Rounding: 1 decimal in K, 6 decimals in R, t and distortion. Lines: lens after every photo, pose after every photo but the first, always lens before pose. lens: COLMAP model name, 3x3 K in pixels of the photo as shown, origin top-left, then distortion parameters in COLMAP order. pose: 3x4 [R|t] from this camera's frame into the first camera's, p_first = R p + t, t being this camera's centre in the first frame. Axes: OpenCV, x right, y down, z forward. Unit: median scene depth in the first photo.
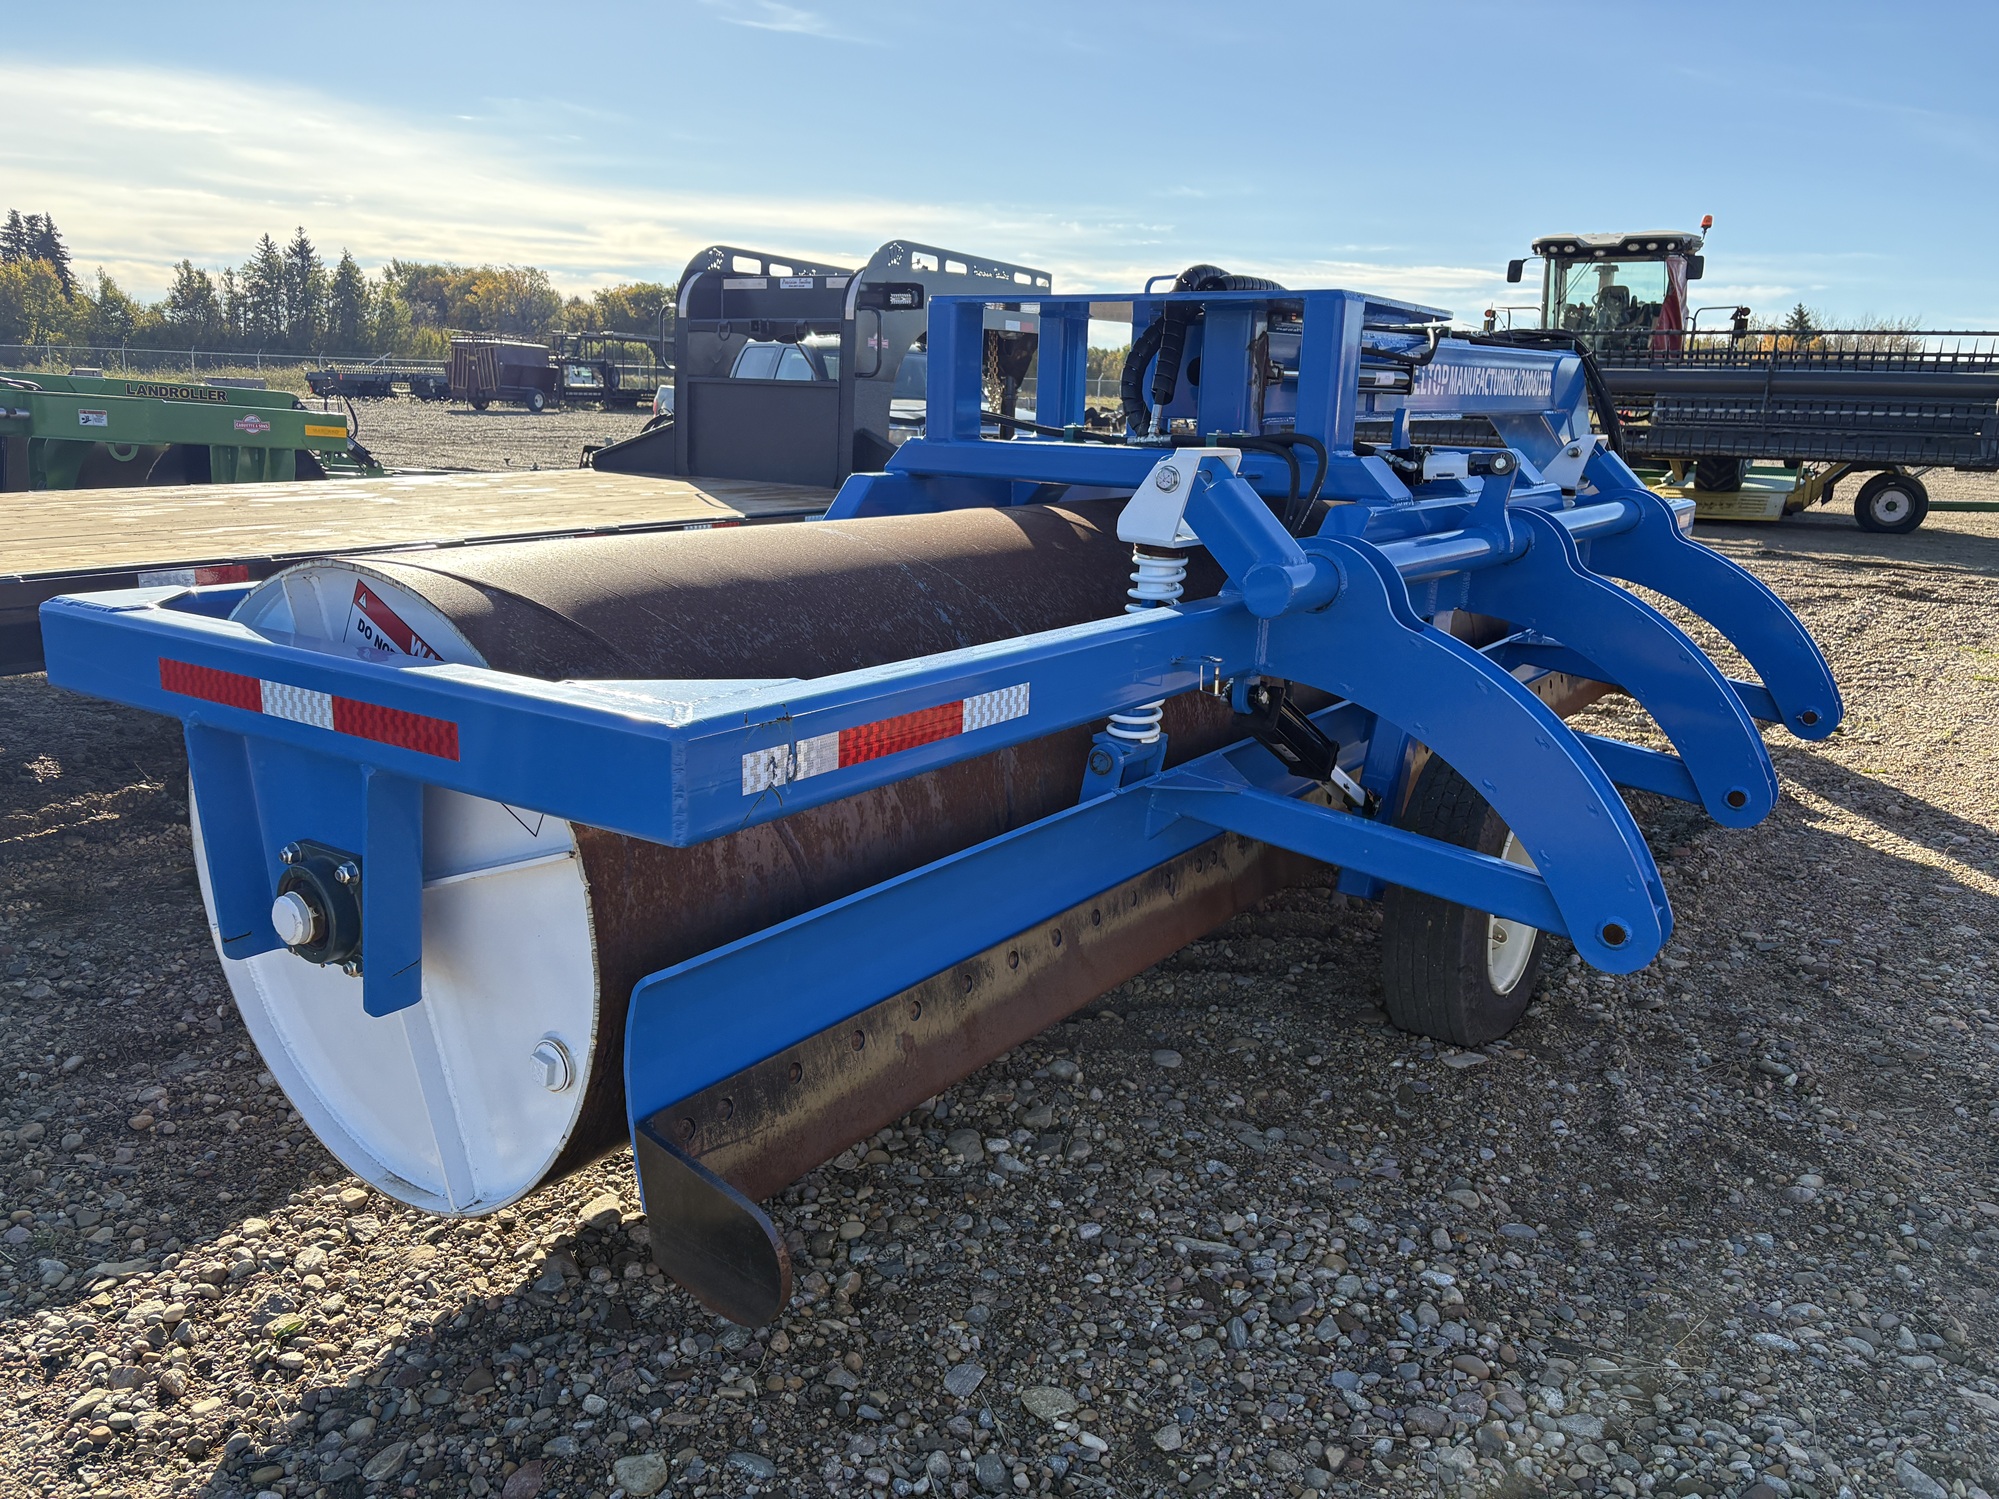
lens RADIAL K [[1505.4, 0, 1009.5], [0, 1505.4, 749.3], [0, 0, 1]] dist [0.068569, -0.080233]
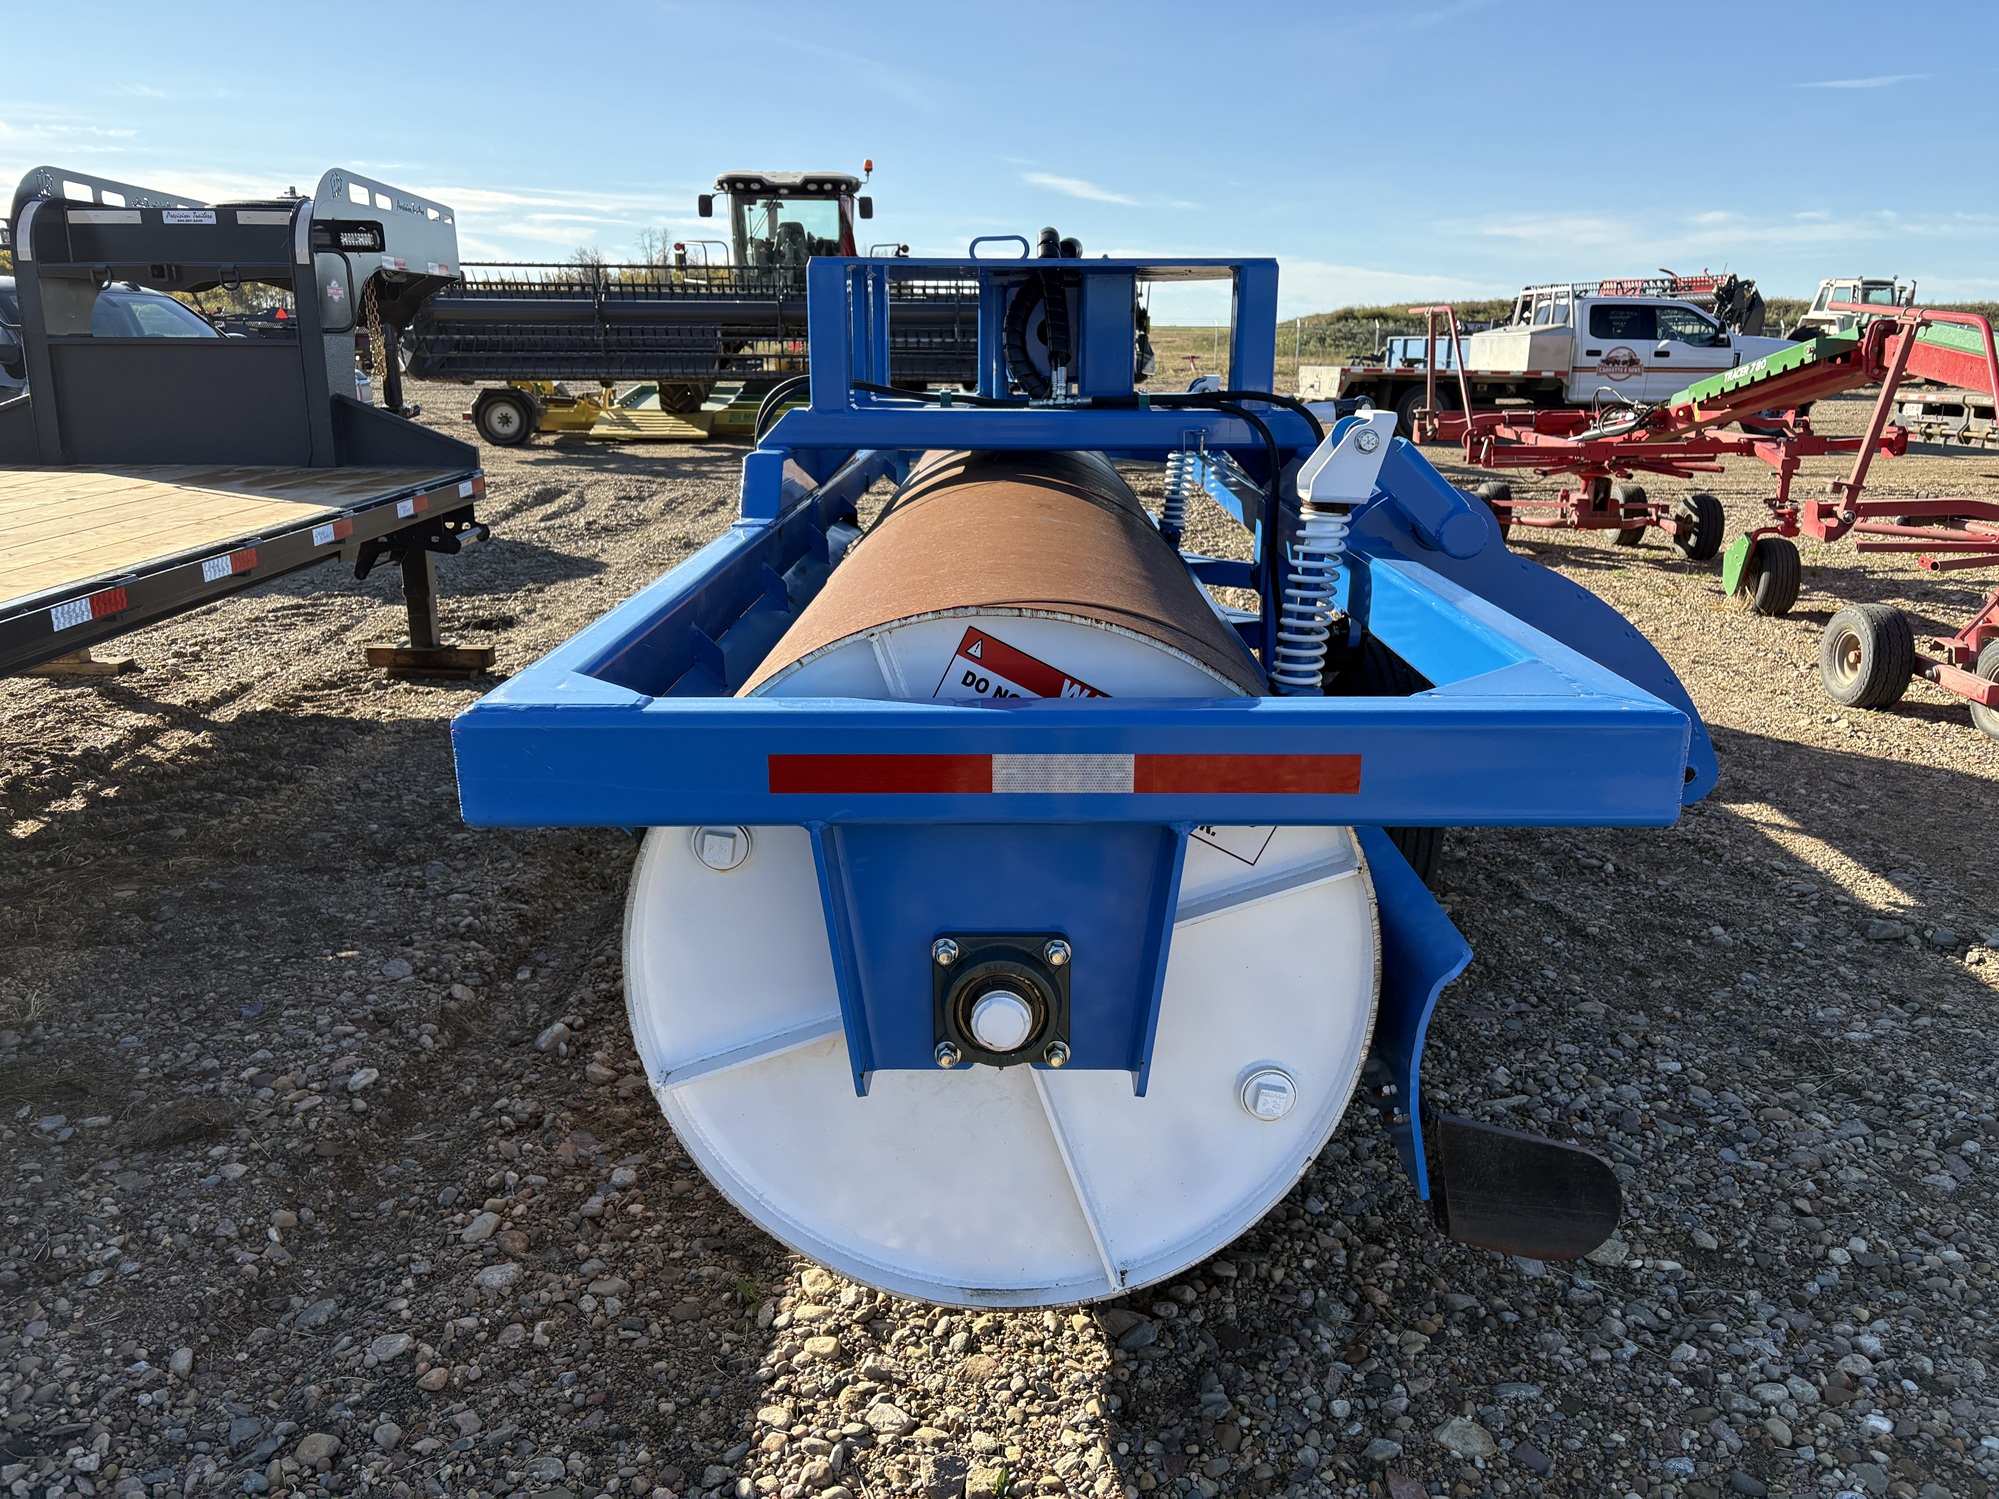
lens RADIAL K [[1505.4, 0, 1009.5], [0, 1505.4, 749.3], [0, 0, 1]] dist [0.068569, -0.080233]
pose [[0.825863, -0.174093, 0.536323, -0.277574], [0.149857, 0.984705, 0.088880, -0.036231], [-0.543593, 0.006970, 0.839320, 0.083132]]
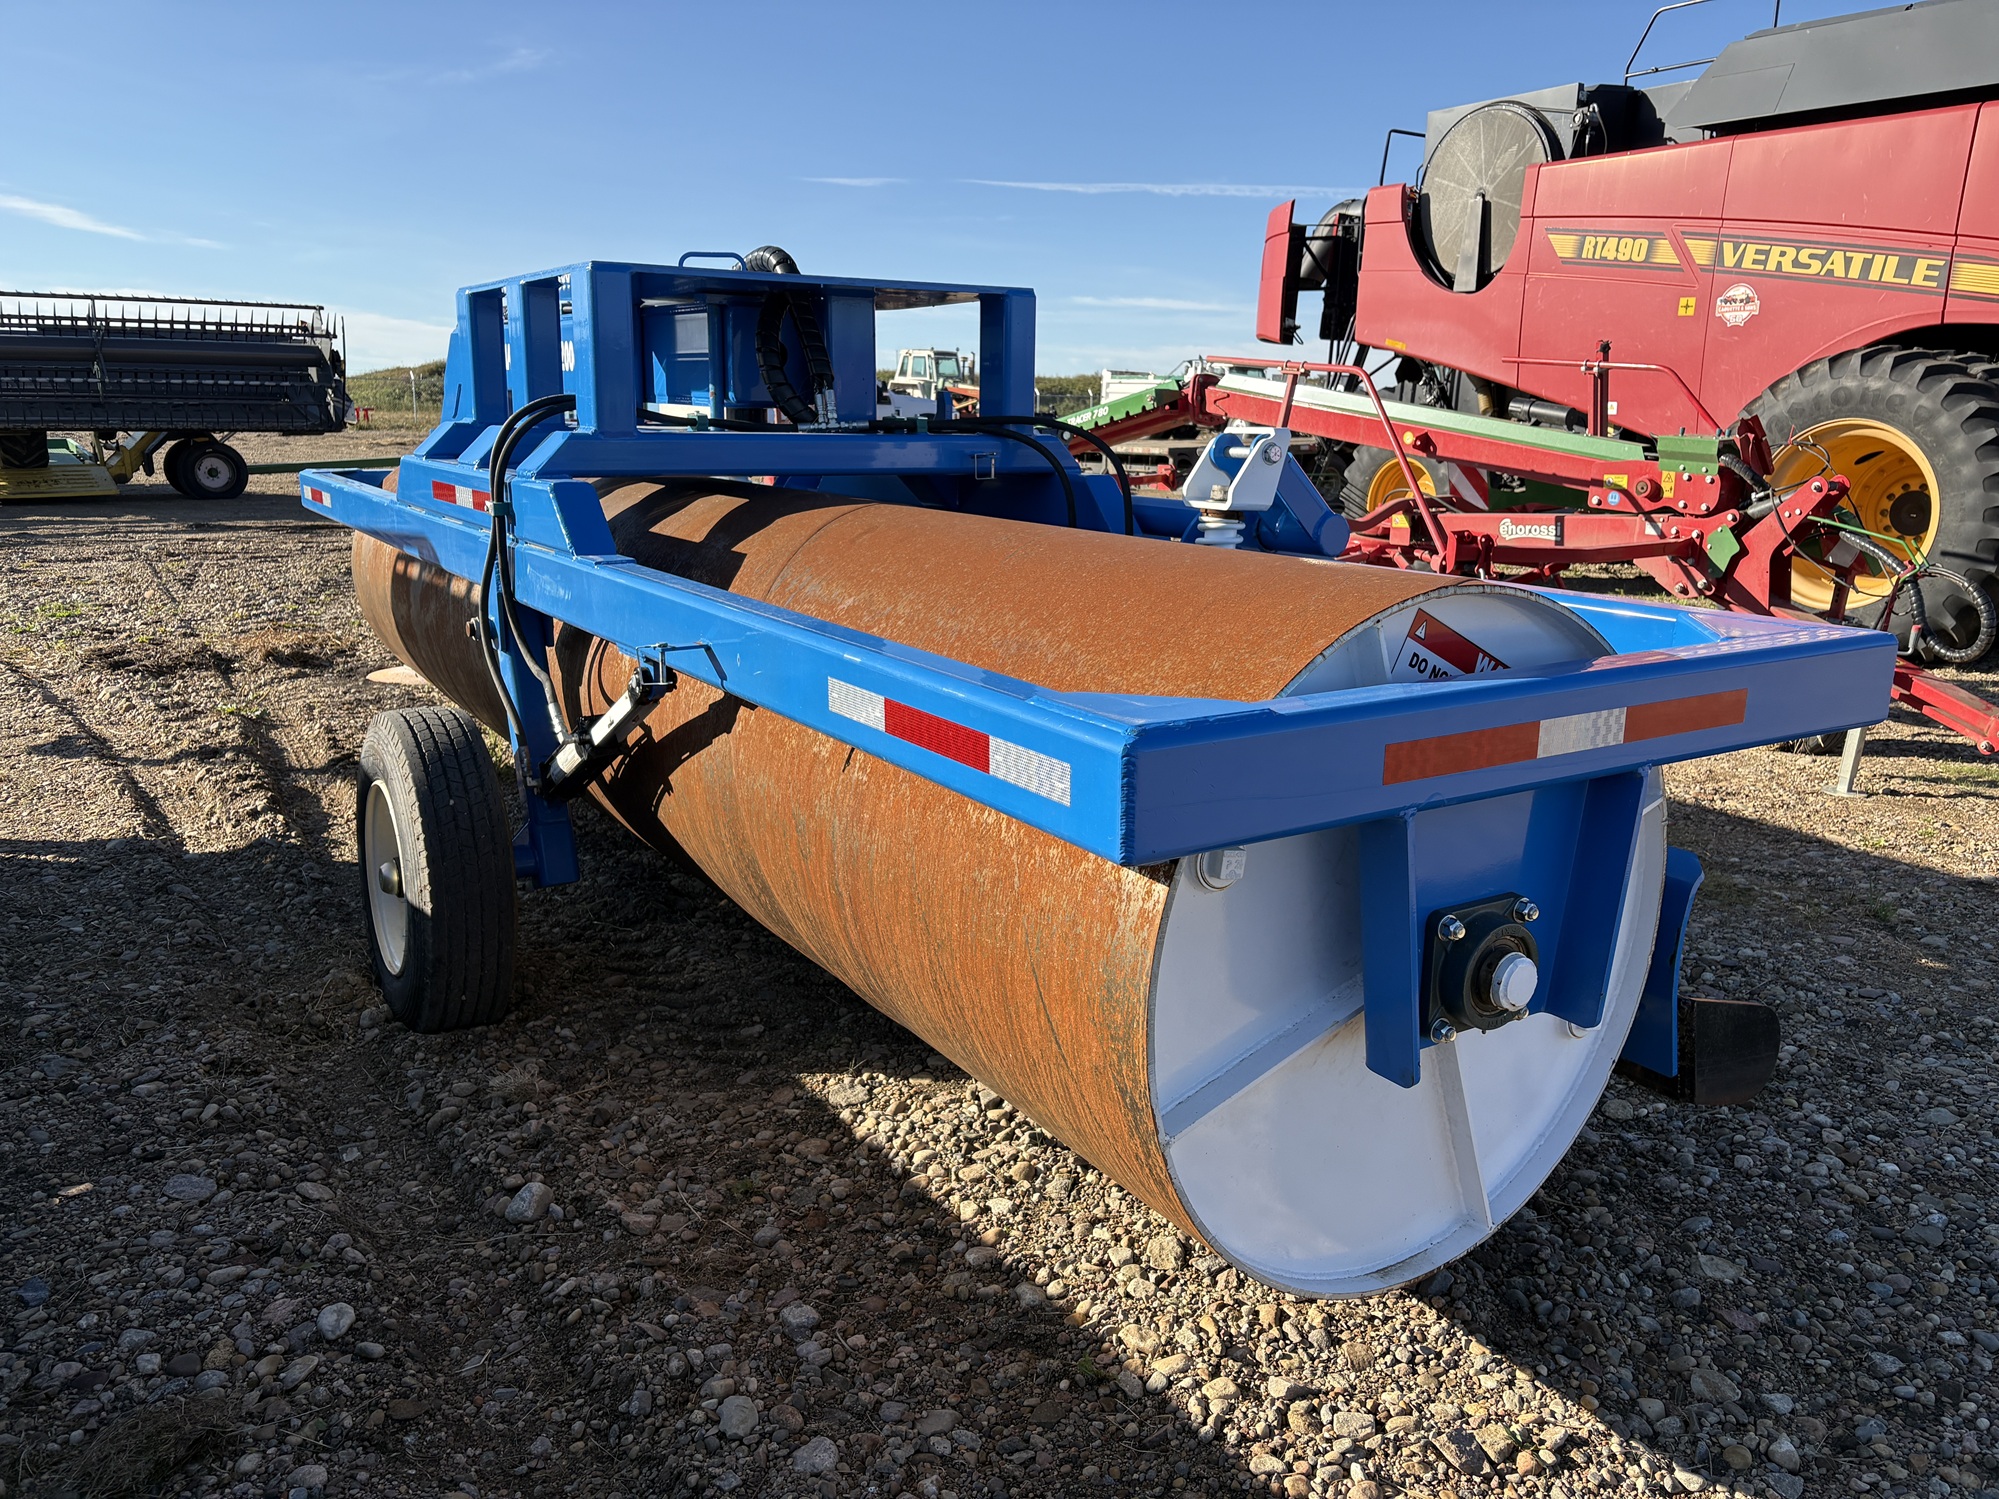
lens RADIAL K [[1505.4, 0, 1009.5], [0, 1505.4, 749.3], [0, 0, 1]] dist [0.068569, -0.080233]
pose [[0.384616, -0.229582, 0.894071, -0.418373], [0.209346, 0.965034, 0.157747, -0.069780], [-0.899024, 0.126498, 0.419229, 0.268514]]
